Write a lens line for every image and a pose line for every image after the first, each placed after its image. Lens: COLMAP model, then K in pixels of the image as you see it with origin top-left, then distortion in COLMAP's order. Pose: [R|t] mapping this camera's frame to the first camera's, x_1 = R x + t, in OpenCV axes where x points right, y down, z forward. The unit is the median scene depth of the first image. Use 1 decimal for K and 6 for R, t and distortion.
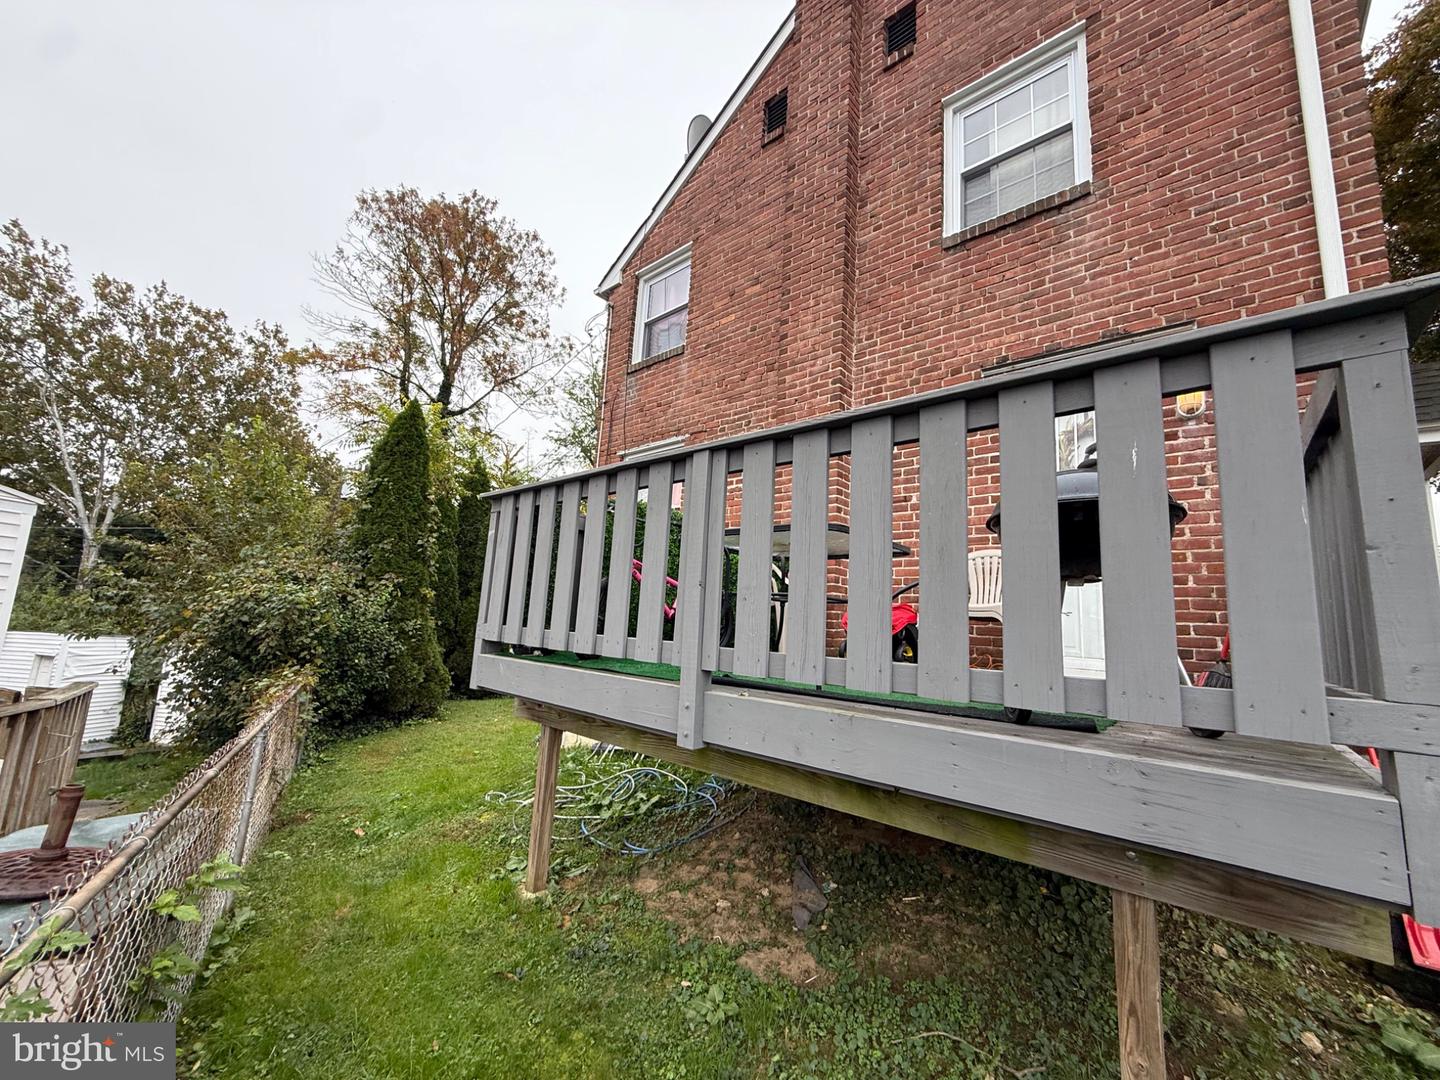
lens RADIAL K [[552.2, 0, 720.0], [0, 552.2, 540.0], [0, 0, 1]] dist [-0.018861, 0.009731]
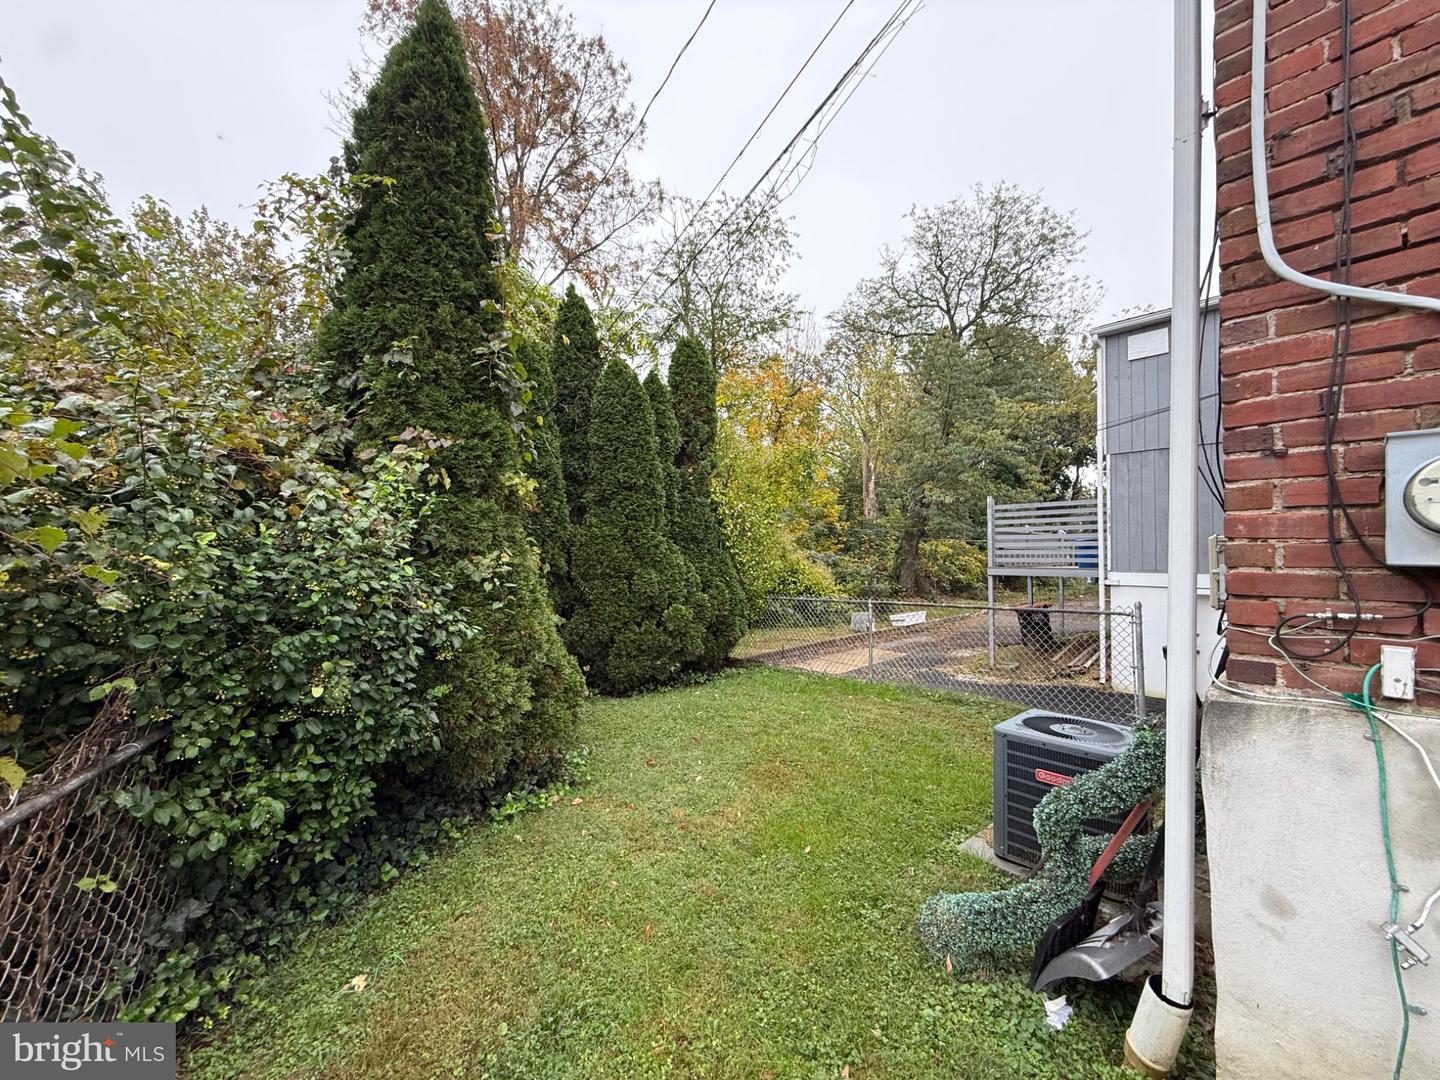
lens RADIAL K [[576.7, 0, 716.0], [0, 576.7, 544.1], [0, 0, 1]] dist [0.001254, -0.000539]
pose [[0.987897, -0.043170, -0.148980, -0.329878], [0.060689, 0.991495, 0.115131, 0.098529], [0.142743, -0.122779, 0.982115, 0.604133]]
